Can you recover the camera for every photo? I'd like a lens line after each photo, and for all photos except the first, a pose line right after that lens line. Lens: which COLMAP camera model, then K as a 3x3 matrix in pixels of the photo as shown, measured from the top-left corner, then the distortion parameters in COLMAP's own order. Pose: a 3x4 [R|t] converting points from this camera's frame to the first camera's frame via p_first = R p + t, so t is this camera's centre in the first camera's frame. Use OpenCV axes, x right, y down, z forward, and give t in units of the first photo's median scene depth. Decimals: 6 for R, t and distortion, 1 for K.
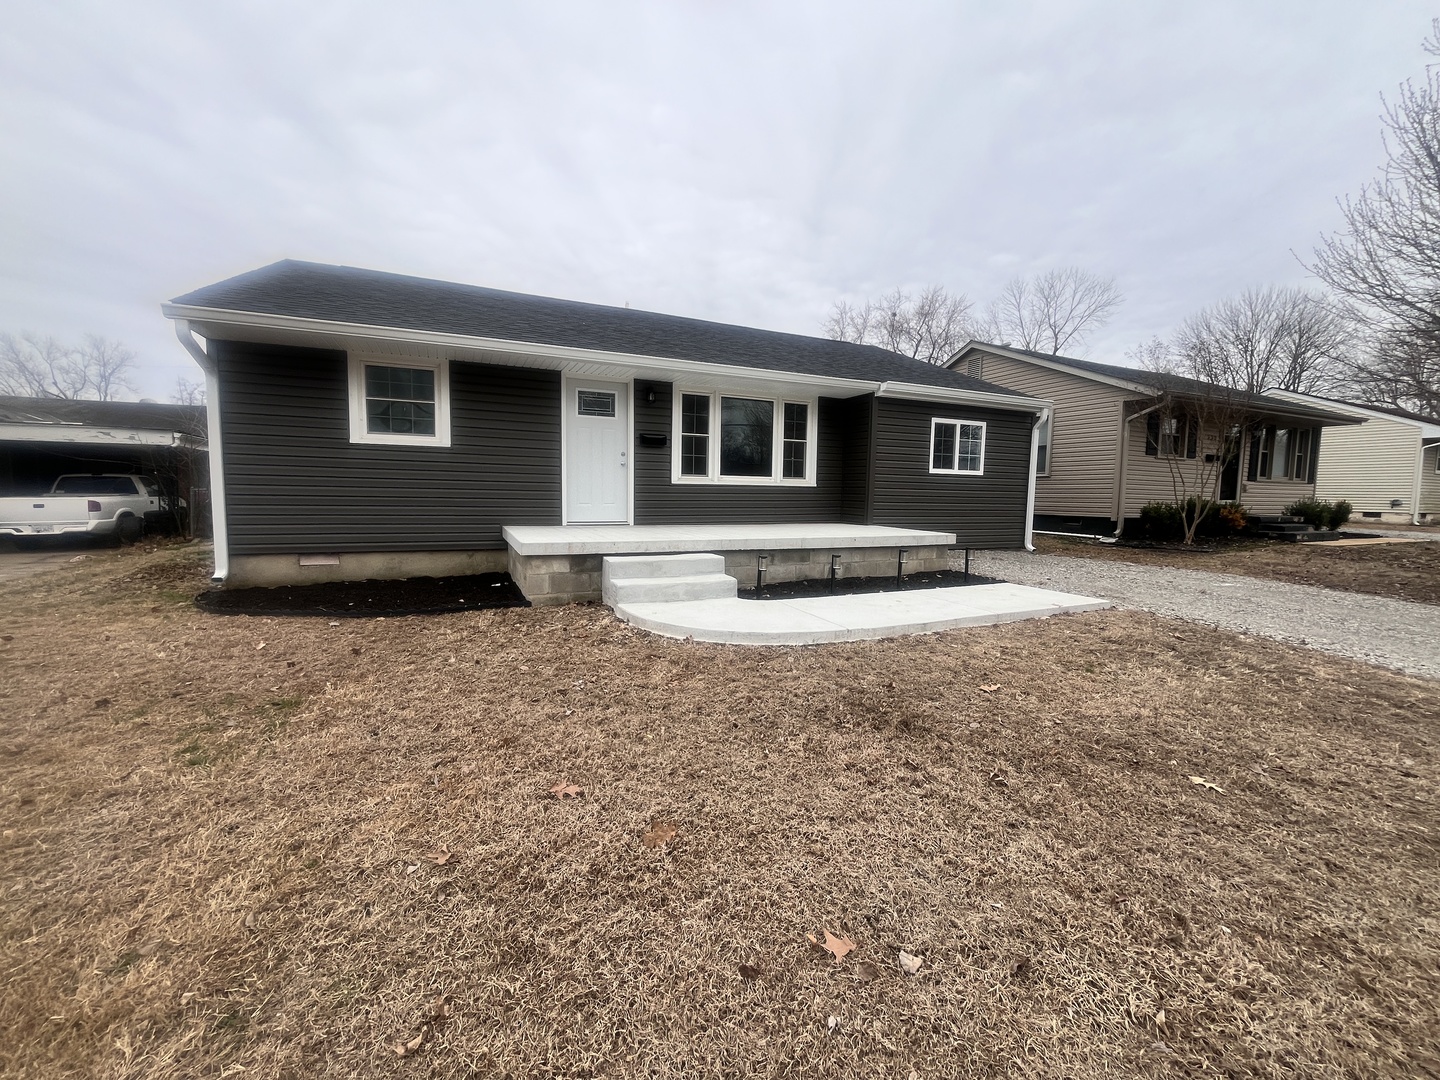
lens RADIAL K [[581.6, 0, 719.2], [0, 581.6, 535.1], [0, 0, 1]] dist [0.004801, -0.000988]
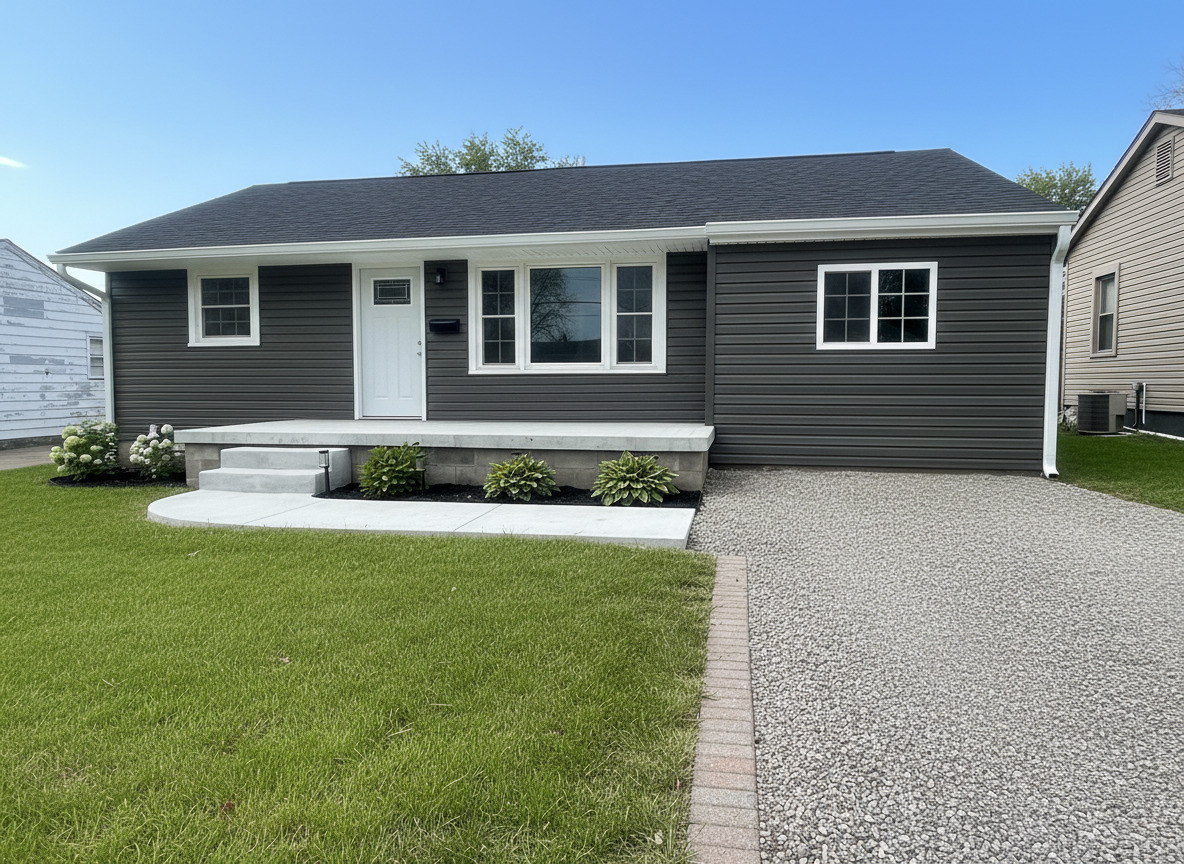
lens RADIAL K [[749.8, 0, 594.1], [0, 749.8, 435.7], [0, 0, 1]] dist [-0.001766, -0.017405]
pose [[0.822627, 0.021899, -0.568160, 0.706915], [-0.029121, 0.999569, -0.003637, 0.003108], [0.567836, 0.019538, 0.822910, 0.170702]]
